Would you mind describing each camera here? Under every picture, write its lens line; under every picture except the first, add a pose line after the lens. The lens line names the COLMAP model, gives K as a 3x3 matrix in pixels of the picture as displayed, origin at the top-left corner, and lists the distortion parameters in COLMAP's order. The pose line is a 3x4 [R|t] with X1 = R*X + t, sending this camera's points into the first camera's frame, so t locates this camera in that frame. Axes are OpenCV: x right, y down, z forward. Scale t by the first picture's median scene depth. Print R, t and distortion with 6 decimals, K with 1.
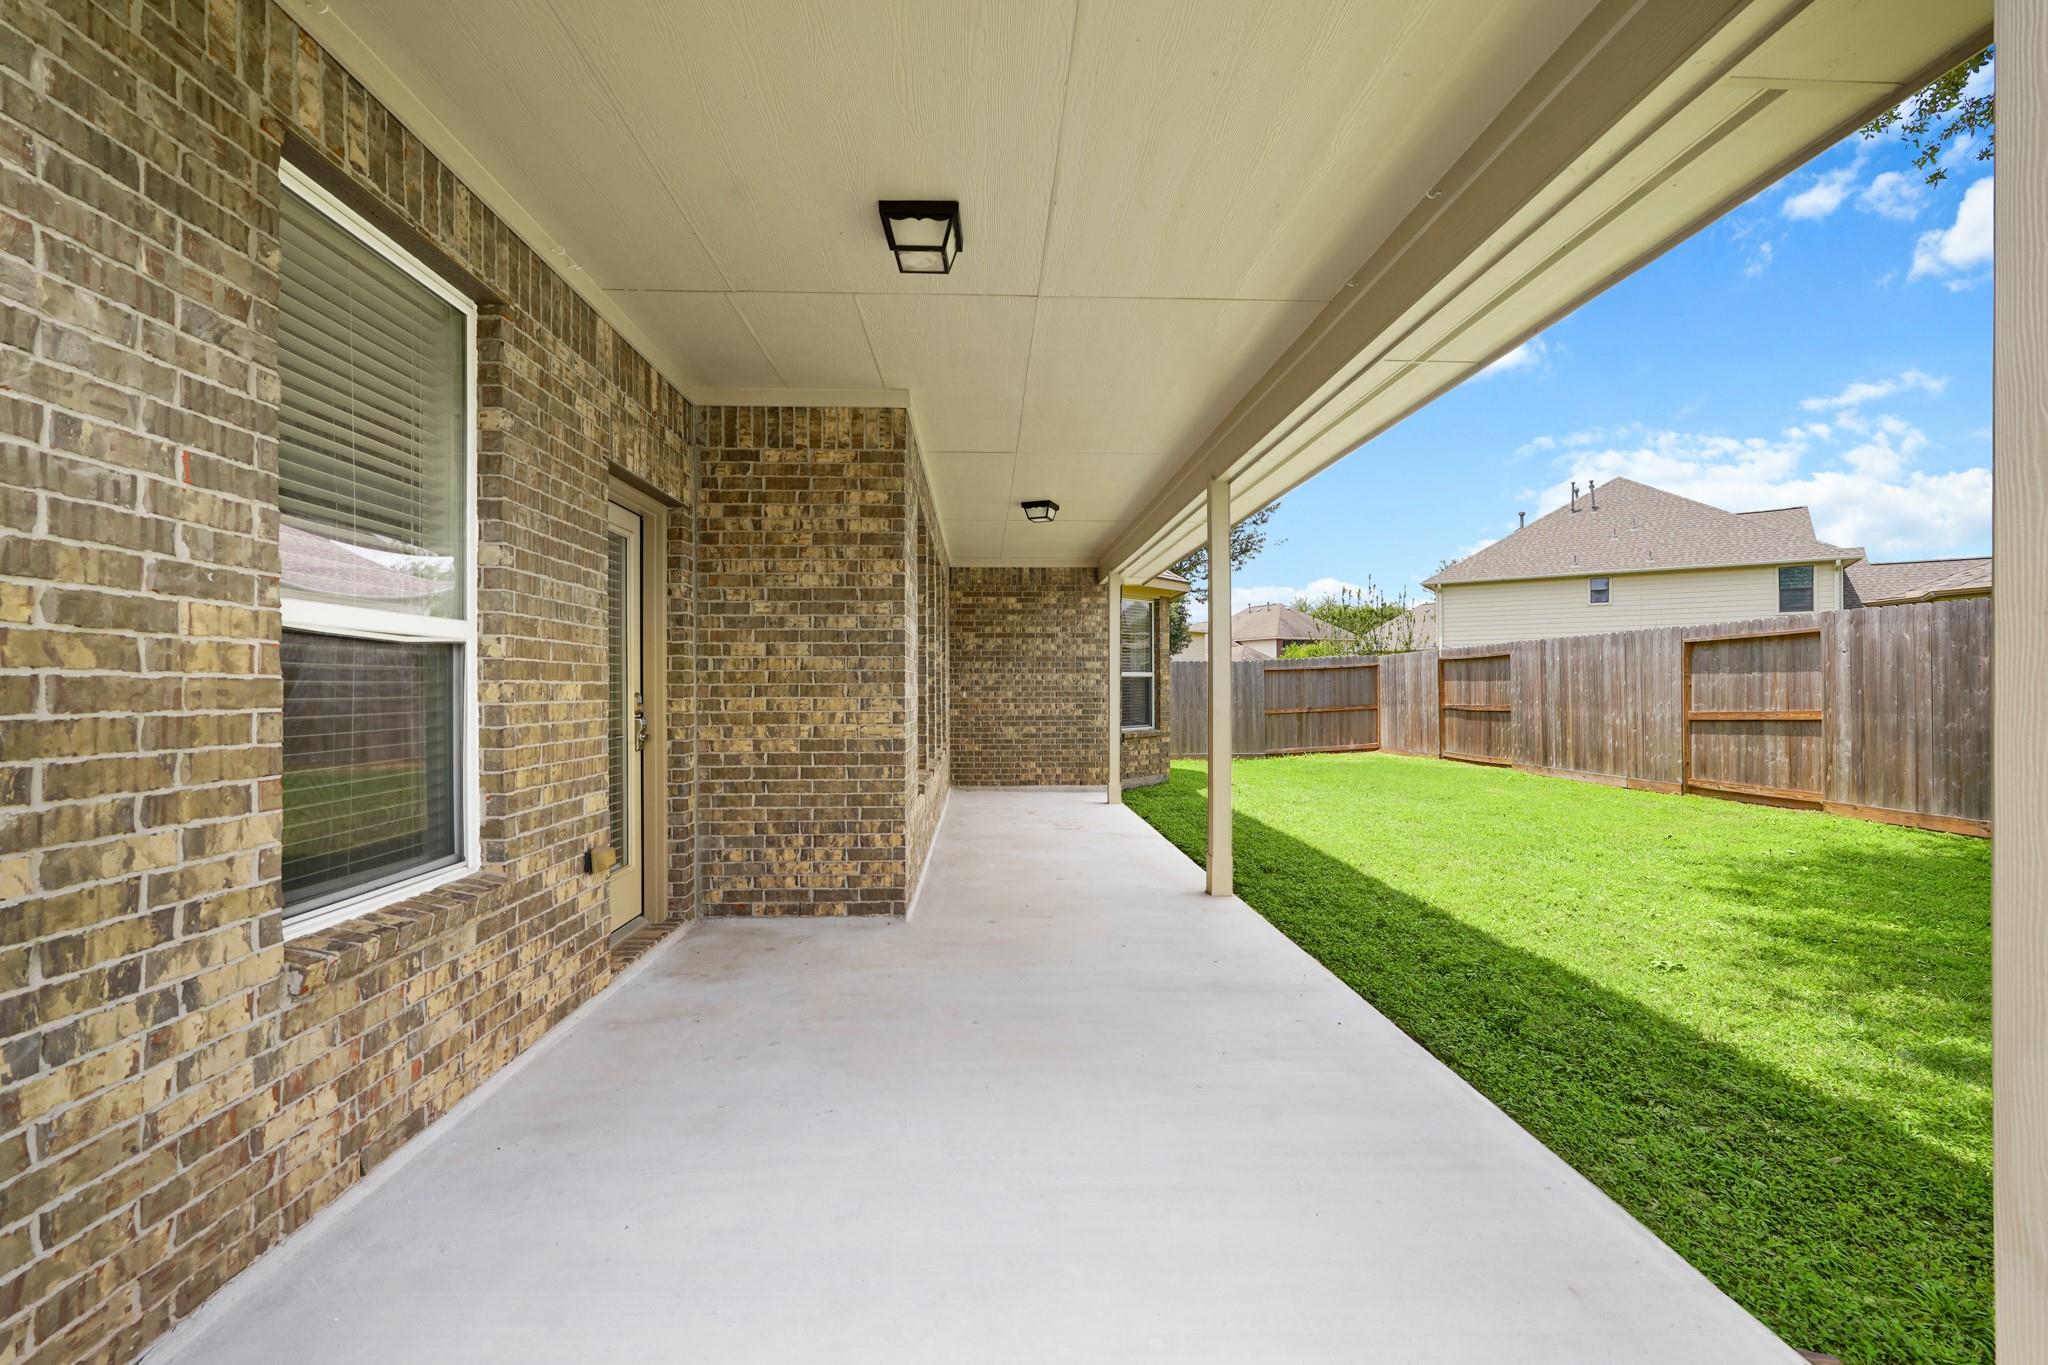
lens RADIAL K [[903.3, 0, 1014.5], [0, 903.3, 681.2], [0, 0, 1]] dist [-0.016341, 0.008138]
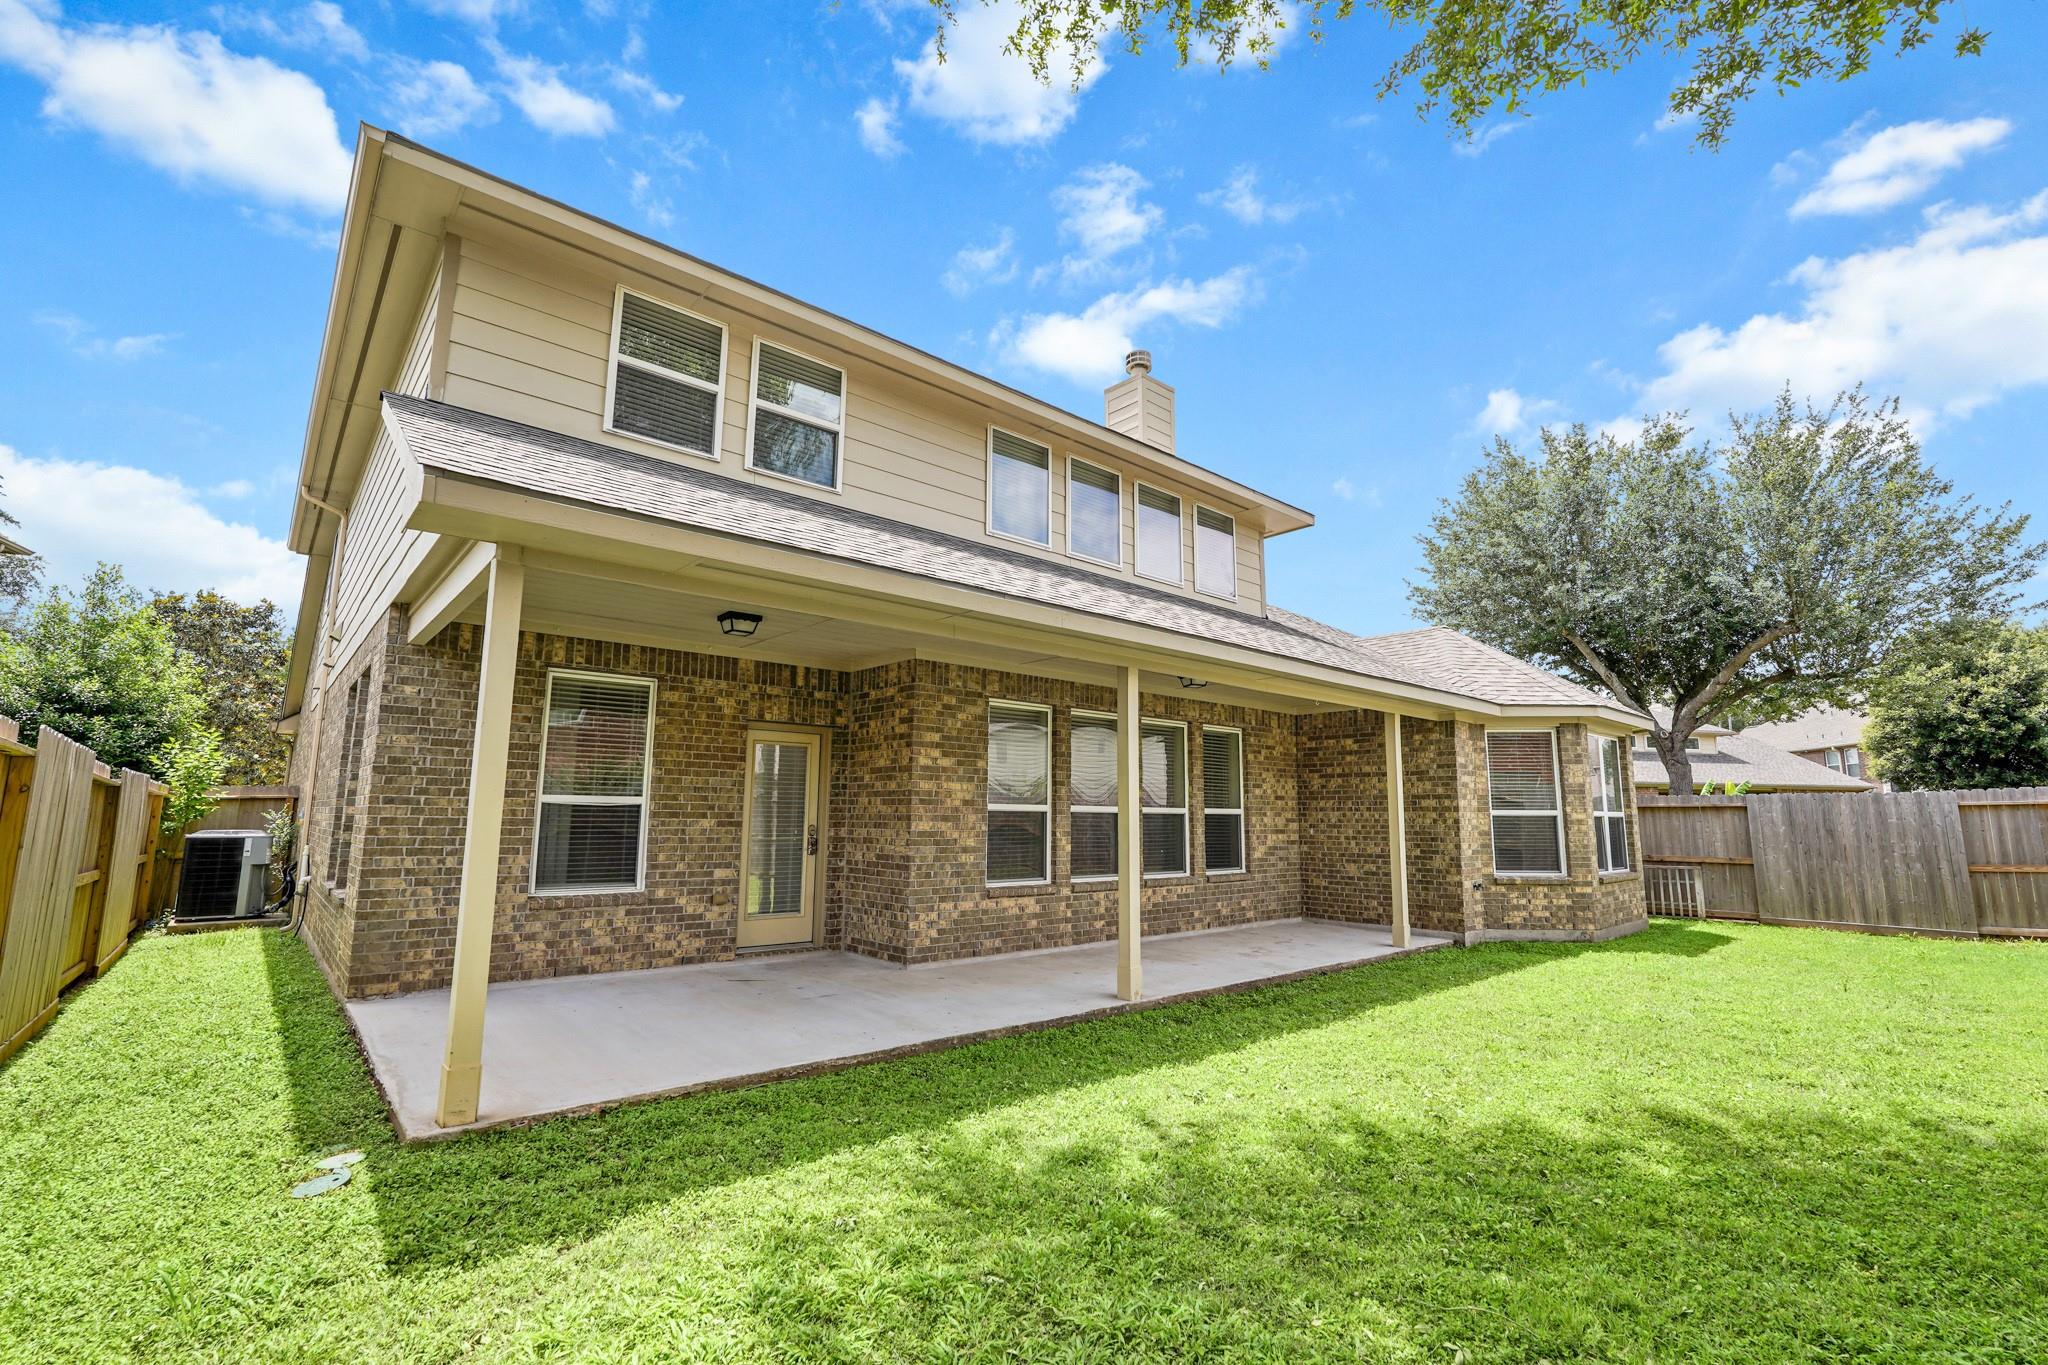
lens RADIAL K [[903.3, 0, 1012.3], [0, 903.3, 677.2], [0, 0, 1]] dist [-0.016341, 0.008138]
pose [[0.623362, -0.112305, -0.773826, 0.574846], [-0.004749, 0.989070, -0.147369, -0.007222], [0.781919, 0.095539, 0.616015, 0.040158]]
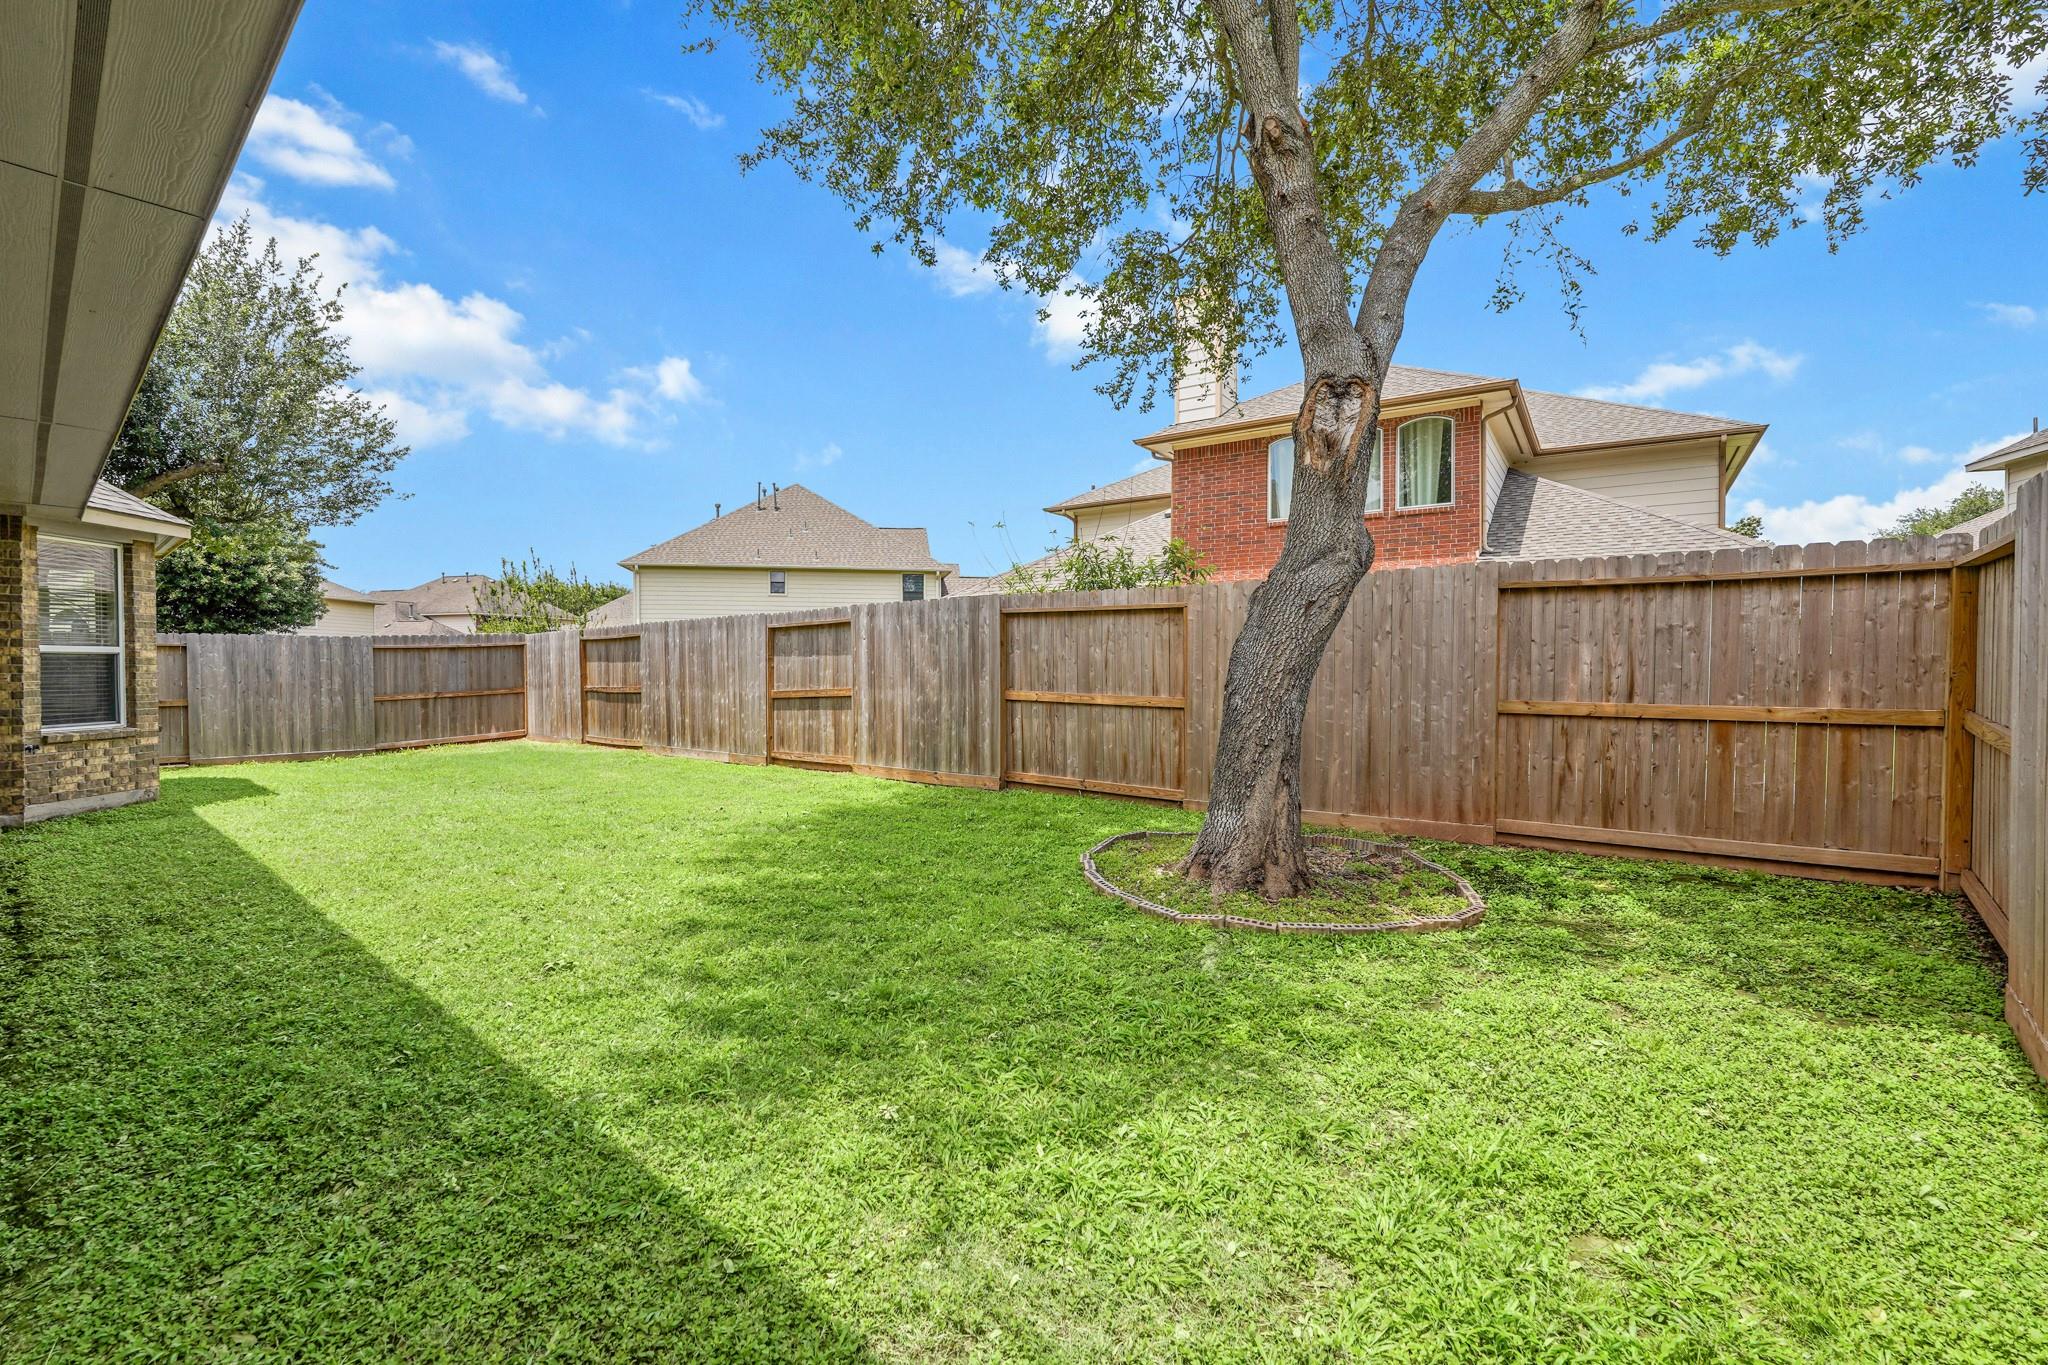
lens RADIAL K [[903.3, 0, 1025.2], [0, 903.3, 680.7], [0, 0, 1]] dist [-0.016341, 0.008138]
pose [[0.692643, -0.008960, 0.721225, 0.154325], [-0.004985, 0.999839, 0.017208, 0.001183], [-0.721263, -0.015514, 0.692487, 0.004134]]
